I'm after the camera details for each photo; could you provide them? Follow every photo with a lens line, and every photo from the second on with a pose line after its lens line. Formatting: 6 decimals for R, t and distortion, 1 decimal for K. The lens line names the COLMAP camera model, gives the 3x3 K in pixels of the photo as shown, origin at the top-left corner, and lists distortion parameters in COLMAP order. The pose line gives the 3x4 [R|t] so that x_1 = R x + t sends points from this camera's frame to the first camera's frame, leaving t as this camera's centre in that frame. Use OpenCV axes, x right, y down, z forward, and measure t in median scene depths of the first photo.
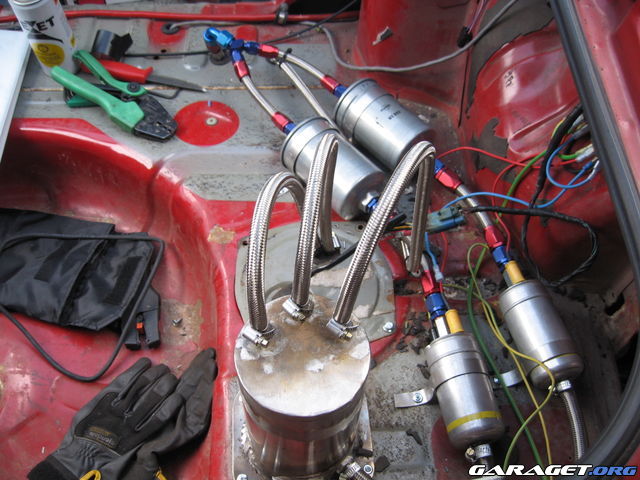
lens RADIAL K [[698.7, 0, 322.5], [0, 698.7, 254.3], [0, 0, 1]] dist [-0.145837, 0.115112]
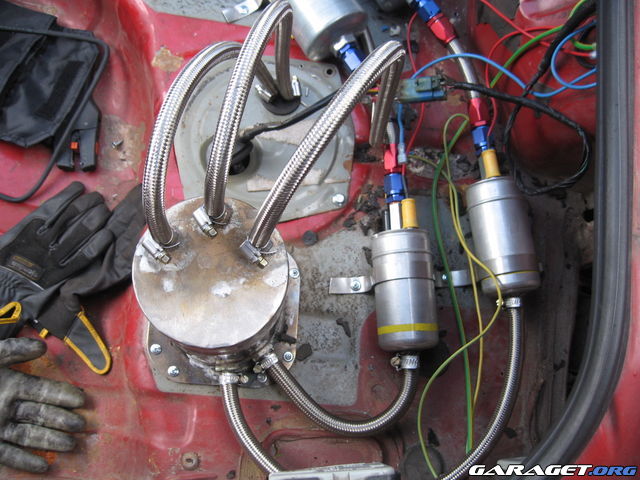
lens RADIAL K [[698.7, 0, 322.5], [0, 698.7, 254.3], [0, 0, 1]] dist [-0.145837, 0.115112]
pose [[0.990110, 0.138052, 0.024974, 0.057737], [-0.137726, 0.922579, 0.360388, -0.142147], [0.026712, -0.360263, 0.932468, 0.130948]]
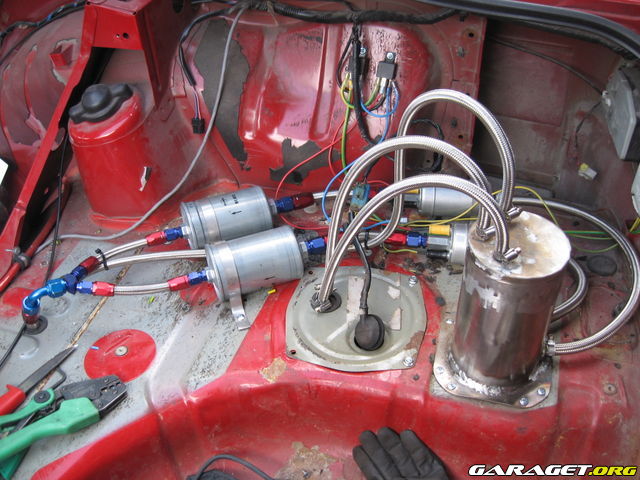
lens RADIAL K [[698.7, 0, 322.5], [0, 698.7, 254.3], [0, 0, 1]] dist [-0.145837, 0.115112]
pose [[0.323170, -0.669264, 0.669064, -0.704845], [0.795346, 0.575207, 0.191212, -0.267867], [-0.512822, 0.470343, 0.718186, 0.169497]]
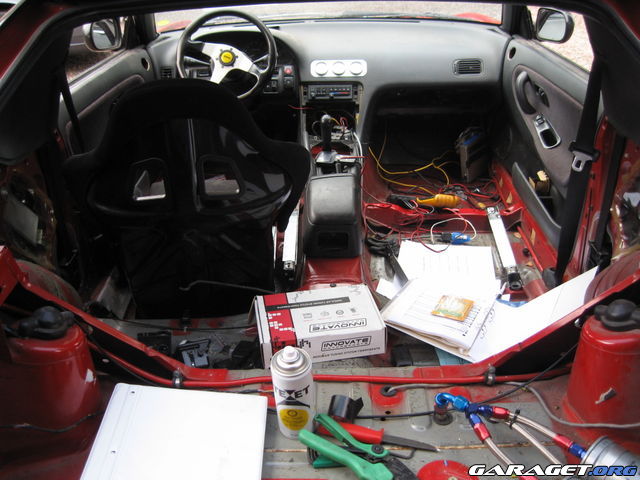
lens RADIAL K [[698.7, 0, 322.5], [0, 698.7, 254.3], [0, 0, 1]] dist [-0.145837, 0.115112]
pose [[0.998147, -0.032386, -0.051509, -0.345354], [0.005719, 0.892759, -0.450498, -0.035000], [0.060575, 0.449369, 0.891290, -0.118205]]
